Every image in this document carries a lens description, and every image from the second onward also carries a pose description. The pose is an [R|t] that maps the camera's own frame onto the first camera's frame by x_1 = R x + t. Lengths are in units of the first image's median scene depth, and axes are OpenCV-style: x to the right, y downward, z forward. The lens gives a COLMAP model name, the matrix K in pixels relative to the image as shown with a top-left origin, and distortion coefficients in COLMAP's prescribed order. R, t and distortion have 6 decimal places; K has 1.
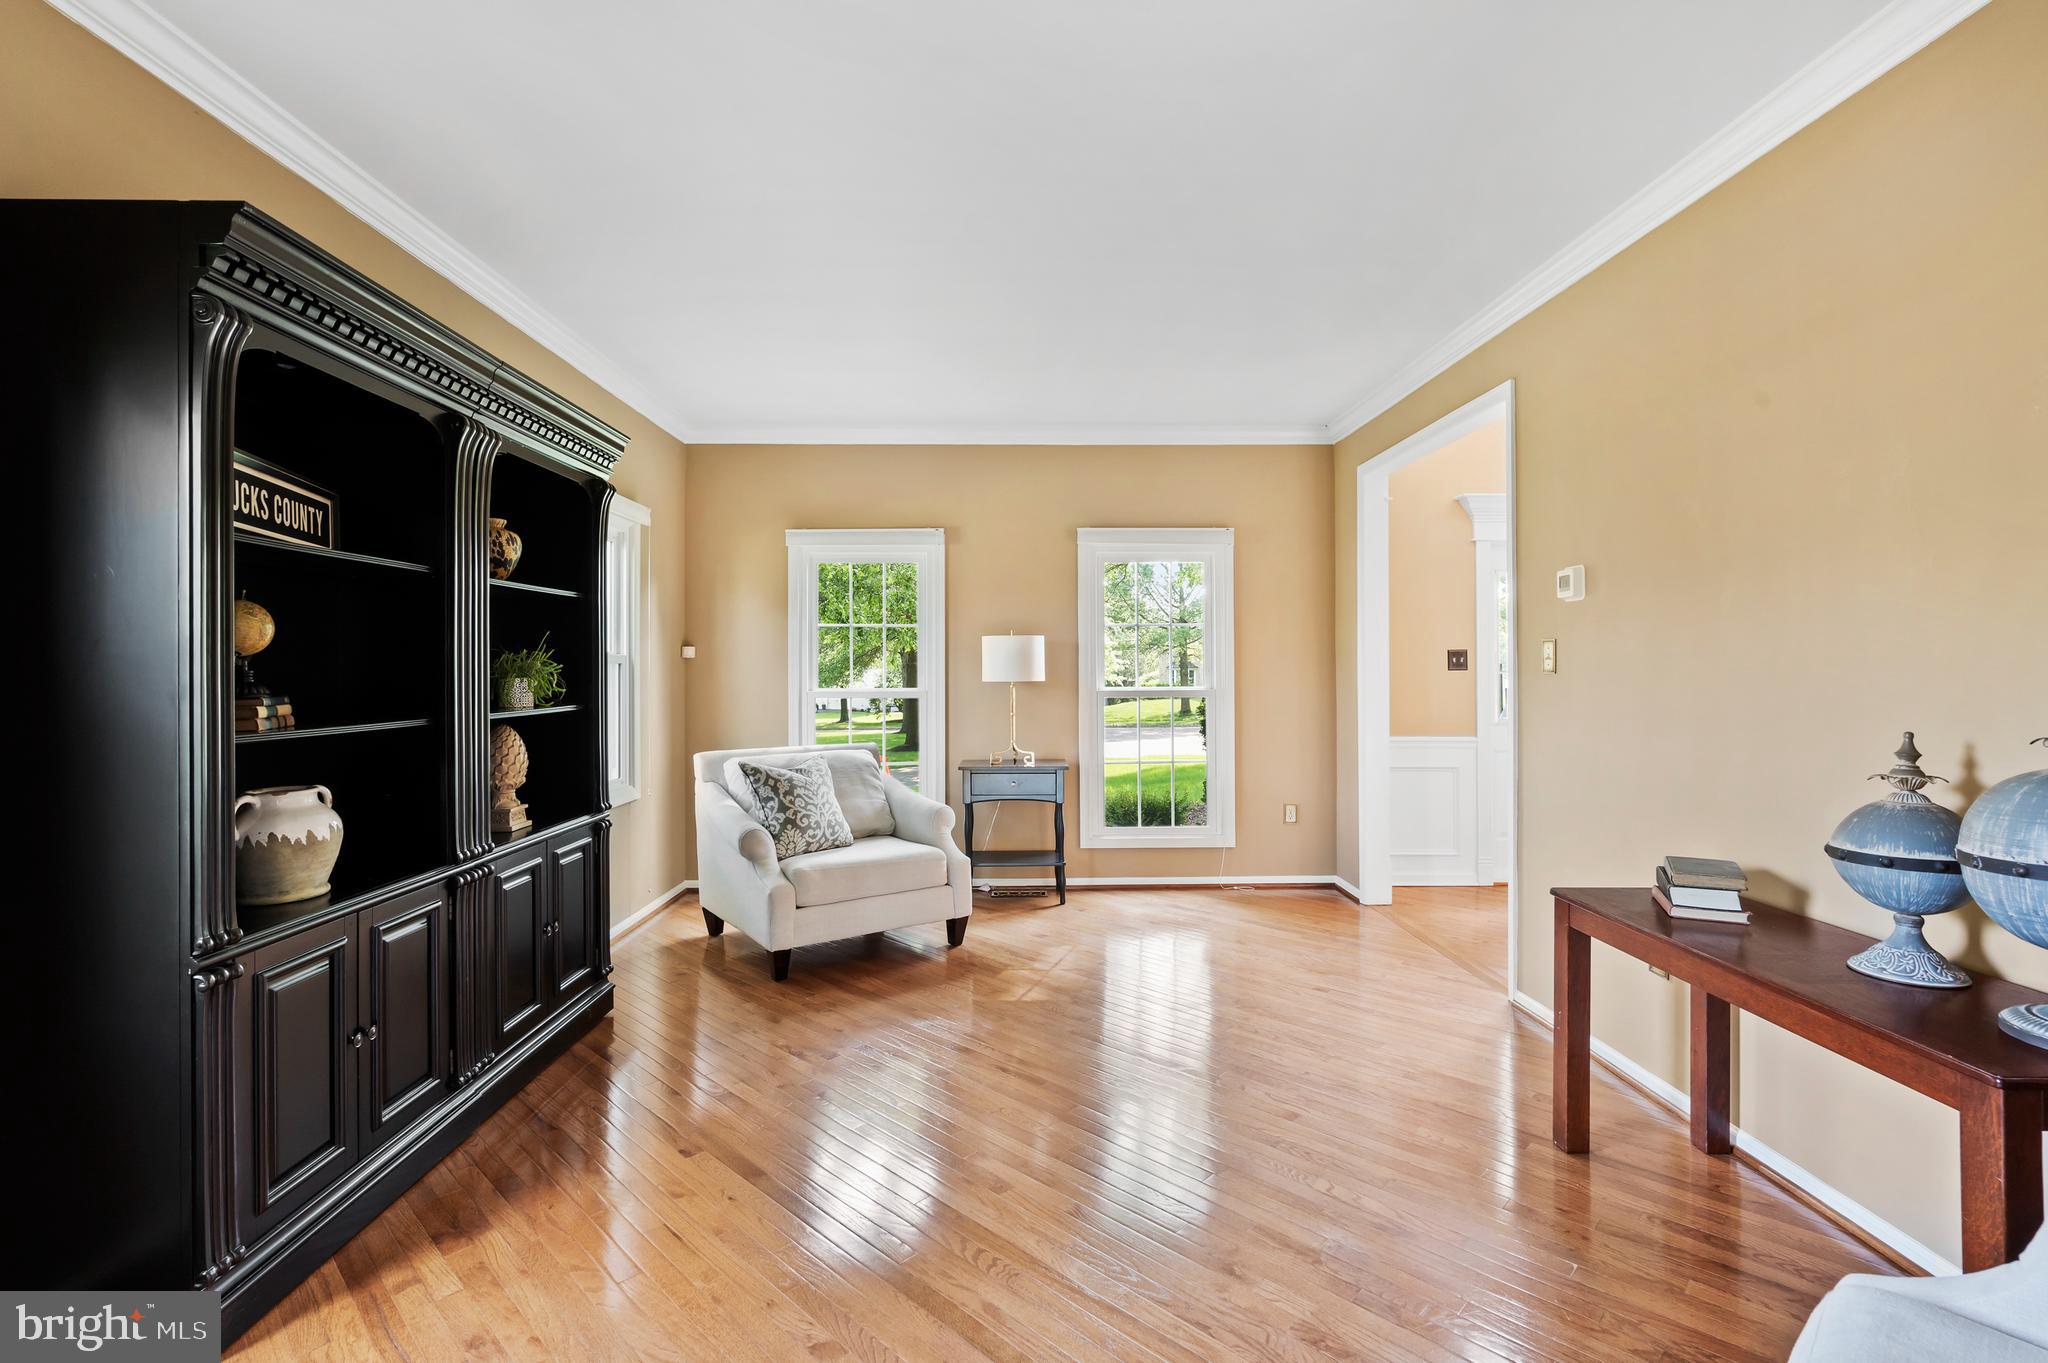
lens RADIAL K [[938.8, 0, 1022.8], [0, 938.8, 672.6], [0, 0, 1]] dist [0.000515, 0.000906]
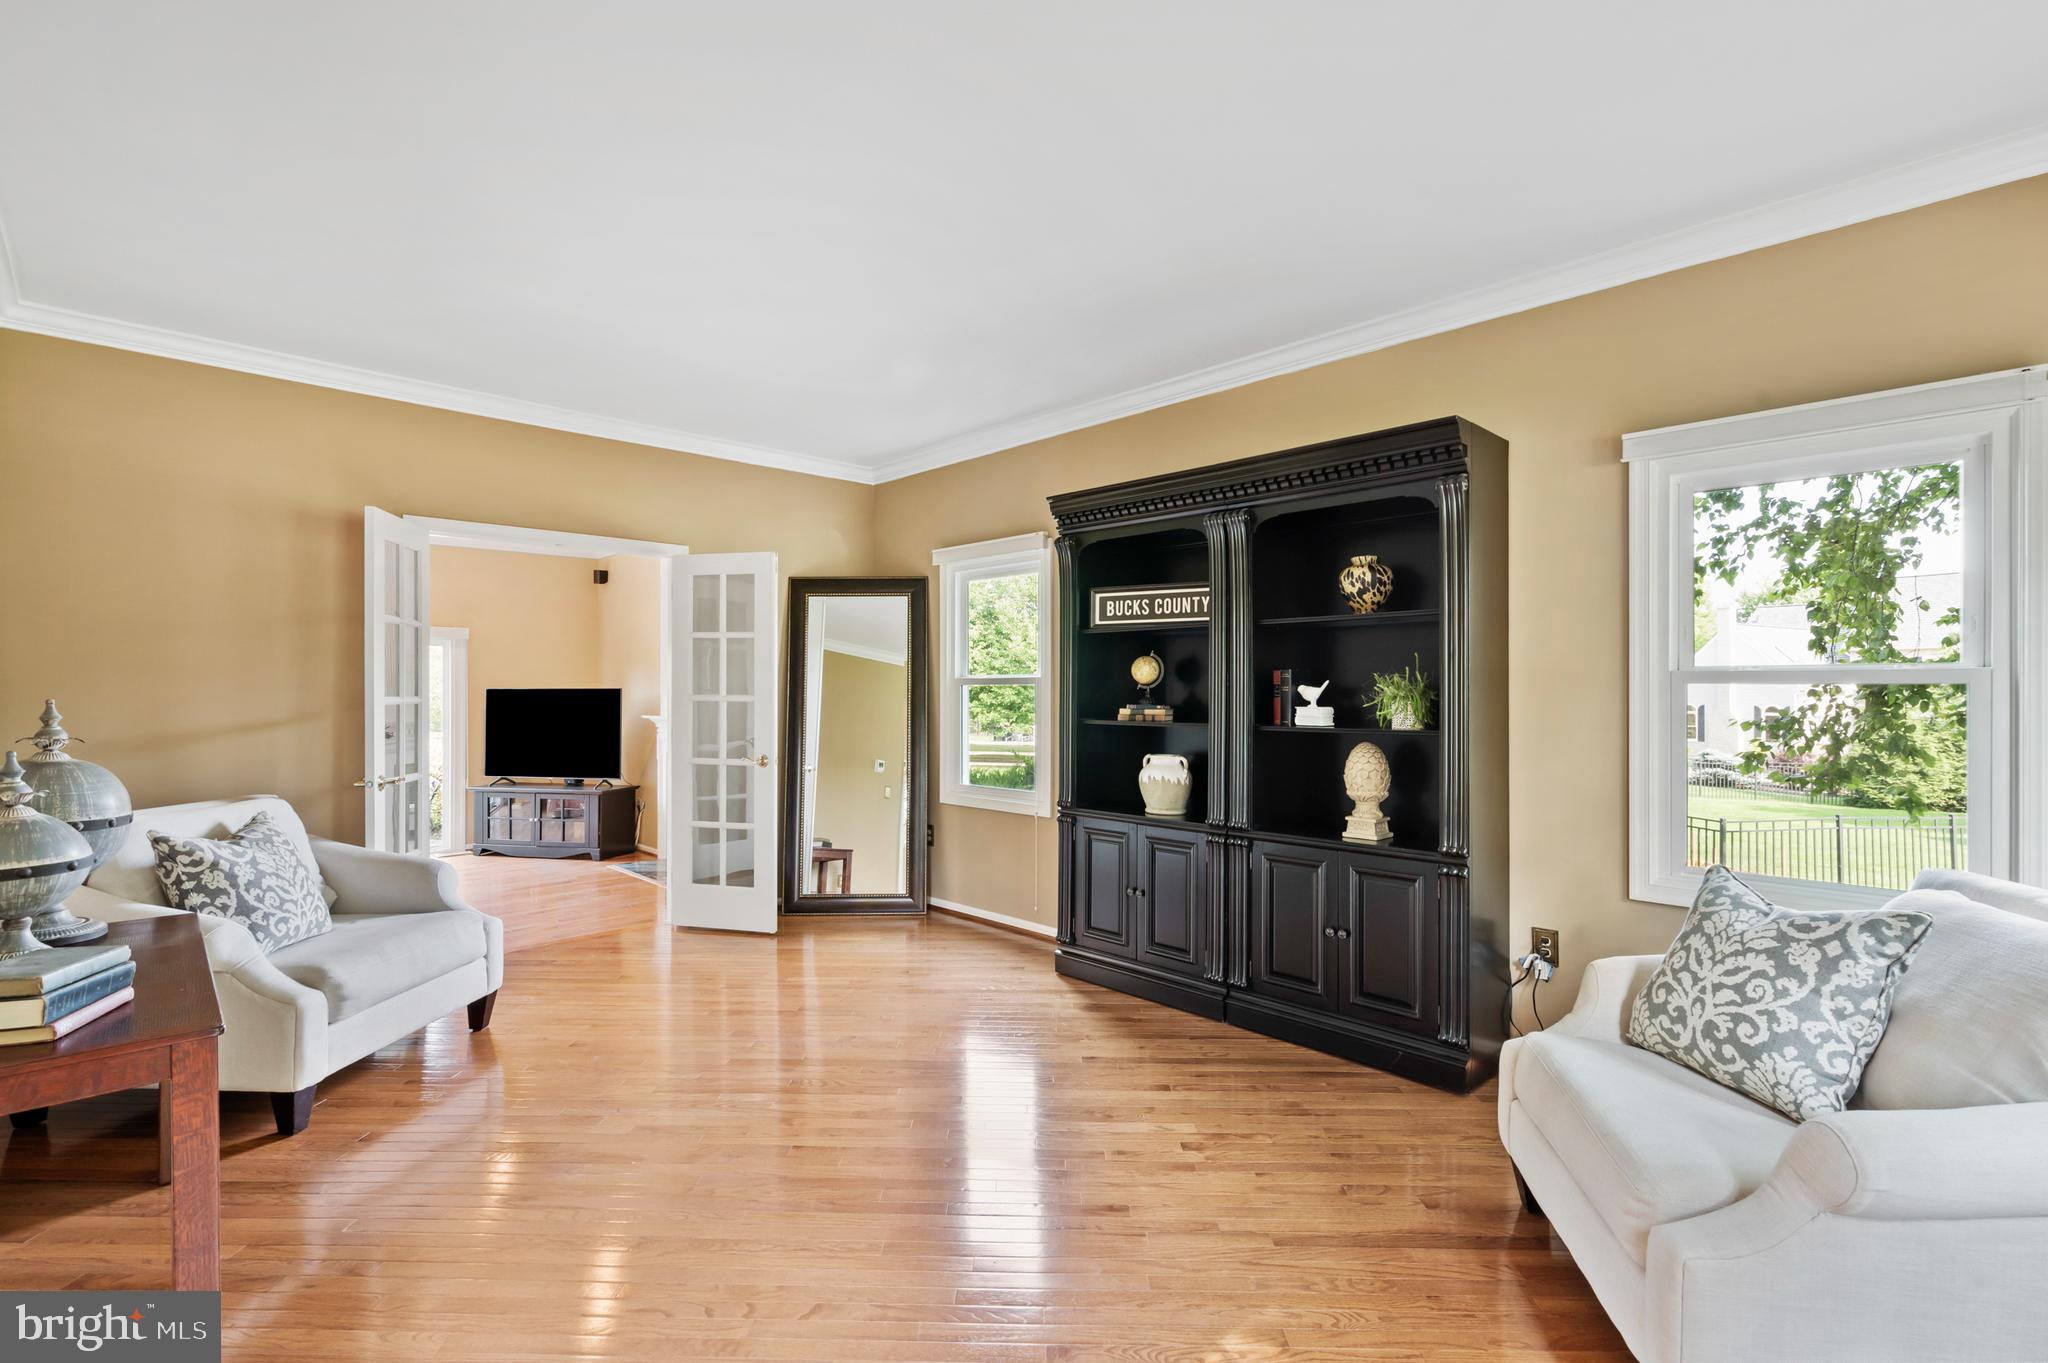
lens RADIAL K [[938.8, 0, 1022.8], [0, 938.8, 672.6], [0, 0, 1]] dist [0.000515, 0.000906]
pose [[-0.717732, -0.000408, -0.696319, 0.729647], [0.002200, 0.999994, -0.002854, -0.034588], [0.696315, -0.003580, -0.717727, 2.170278]]
